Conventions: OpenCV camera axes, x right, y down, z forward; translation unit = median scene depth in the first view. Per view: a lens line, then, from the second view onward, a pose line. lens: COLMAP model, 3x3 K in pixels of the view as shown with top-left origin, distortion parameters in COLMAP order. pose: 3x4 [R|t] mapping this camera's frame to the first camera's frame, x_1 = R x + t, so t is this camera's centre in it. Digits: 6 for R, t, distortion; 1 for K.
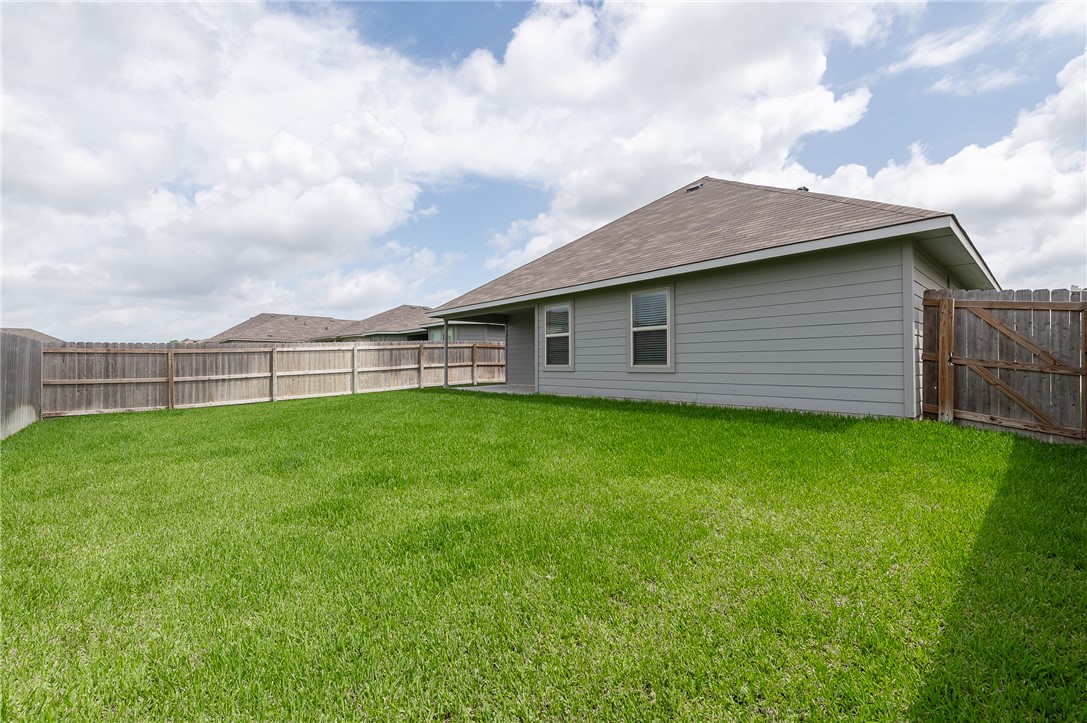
lens RADIAL K [[447.0, 0, 556.0], [0, 447.0, 361.6], [0, 0, 1]] dist [-0.002226, -0.000542]
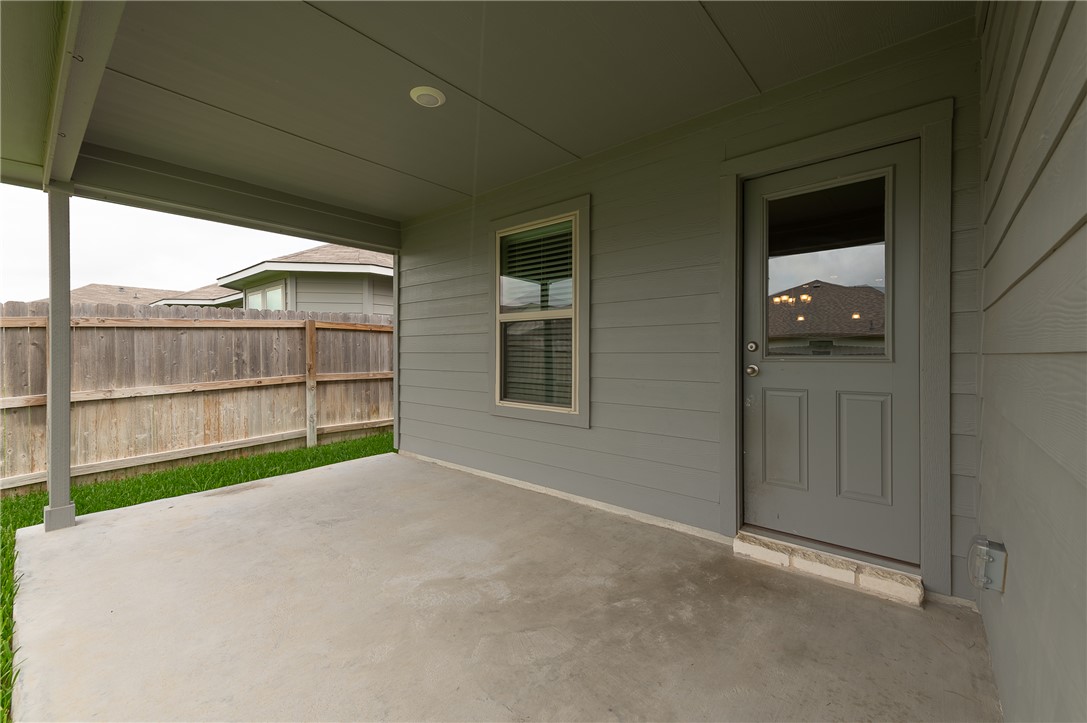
lens RADIAL K [[447.0, 0, 556.0], [0, 447.0, 361.6], [0, 0, 1]] dist [-0.002226, -0.000542]
pose [[0.993785, -0.002010, 0.111297, -0.036333], [-0.001173, 0.999592, 0.028533, -0.019389], [-0.111309, -0.028486, 0.993377, 0.697203]]
